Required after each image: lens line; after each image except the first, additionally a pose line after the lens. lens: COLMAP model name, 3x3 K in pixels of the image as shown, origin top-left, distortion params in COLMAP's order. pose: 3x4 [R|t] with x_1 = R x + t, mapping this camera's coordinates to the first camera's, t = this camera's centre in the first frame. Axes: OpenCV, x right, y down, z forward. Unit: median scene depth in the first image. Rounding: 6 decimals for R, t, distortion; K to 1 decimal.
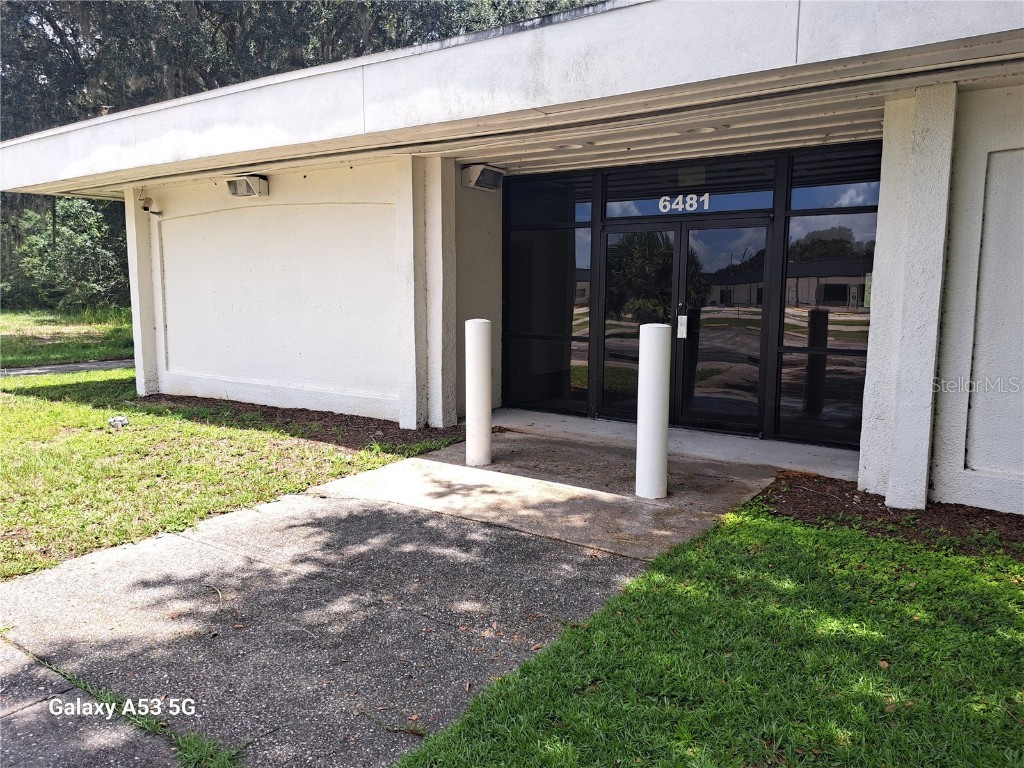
lens RADIAL K [[735.4, 0, 512.0], [0, 735.4, 384.0], [0, 0, 1]] dist [0.001361, -0.036520]
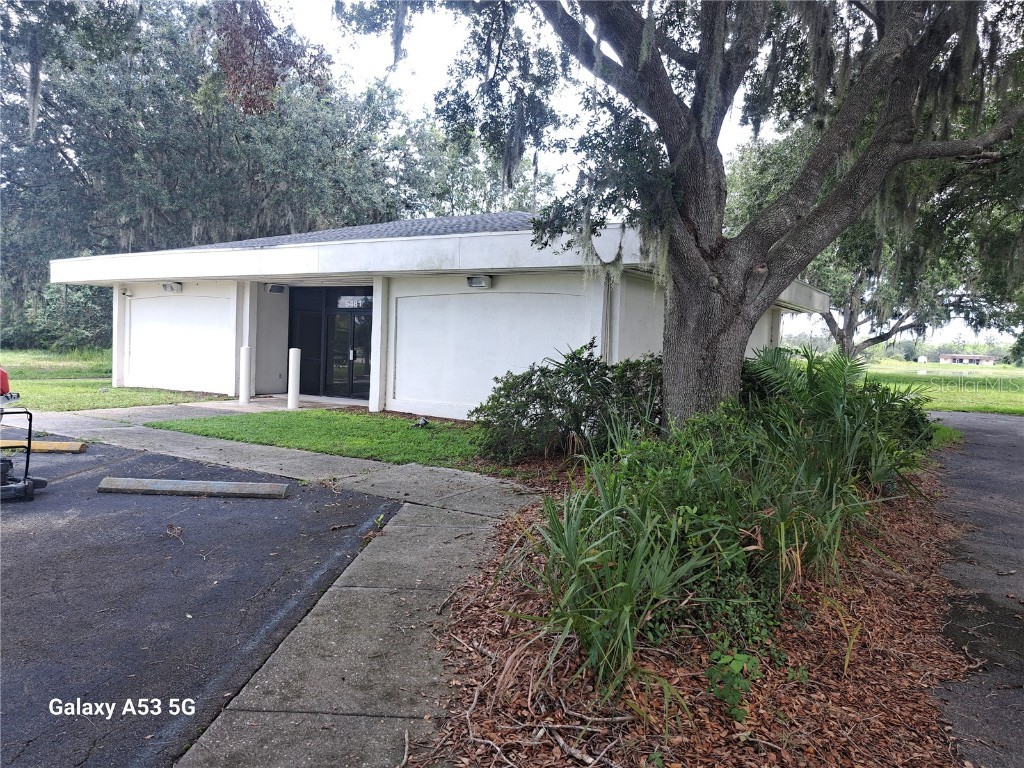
lens RADIAL K [[735.4, 0, 512.0], [0, 735.4, 384.0], [0, 0, 1]] dist [0.001361, -0.036520]
pose [[0.999294, 0.027870, 0.025203, 0.455816], [-0.025765, 0.996438, -0.080299, 0.124749], [-0.027351, 0.079593, 0.996452, -0.888820]]
